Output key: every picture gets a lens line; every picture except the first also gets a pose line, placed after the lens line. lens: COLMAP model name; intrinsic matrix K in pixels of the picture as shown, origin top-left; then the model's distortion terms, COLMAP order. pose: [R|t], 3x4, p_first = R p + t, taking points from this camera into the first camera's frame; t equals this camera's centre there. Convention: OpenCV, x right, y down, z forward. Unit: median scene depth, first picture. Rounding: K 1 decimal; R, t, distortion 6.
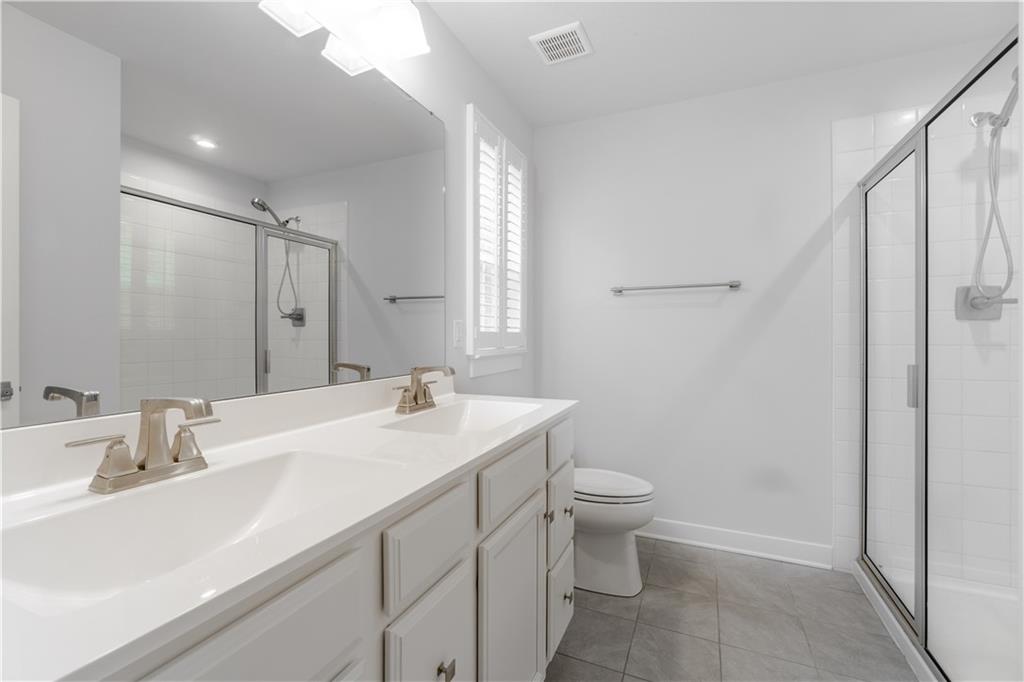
lens RADIAL K [[441.1, 0, 507.0], [0, 441.1, 338.6], [0, 0, 1]] dist [0.000117, -0.000154]
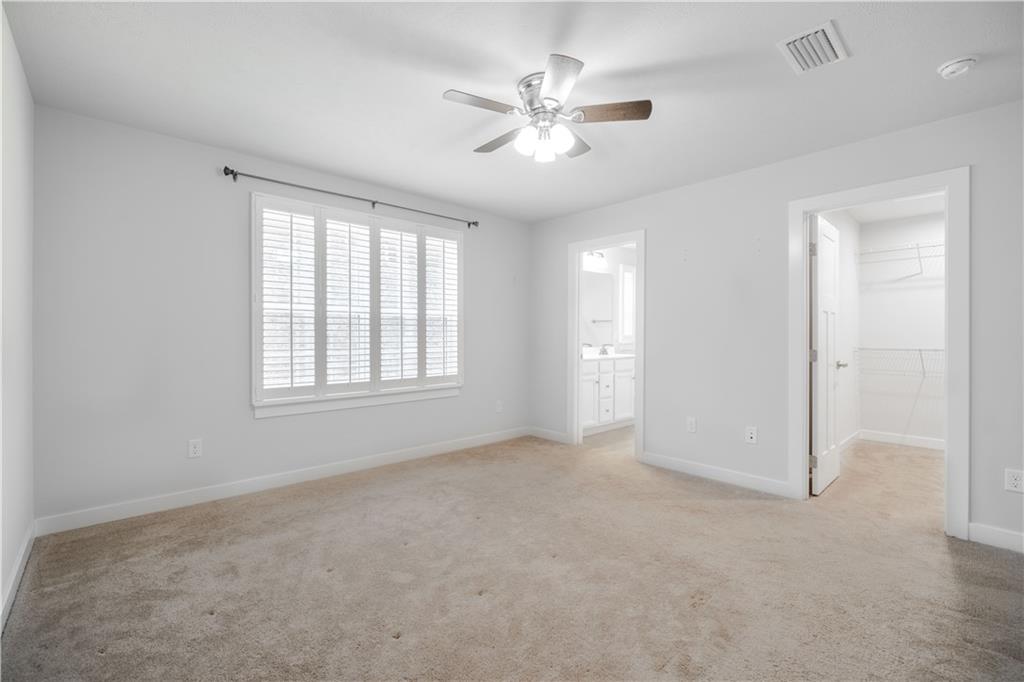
lens RADIAL K [[441.1, 0, 507.0], [0, 441.1, 338.6], [0, 0, 1]] dist [0.000117, -0.000154]
pose [[0.914880, 0.005860, -0.403684, 0.439404], [-0.005422, 0.999983, 0.002228, 0.005356], [0.403691, 0.000150, 0.914896, -2.174679]]
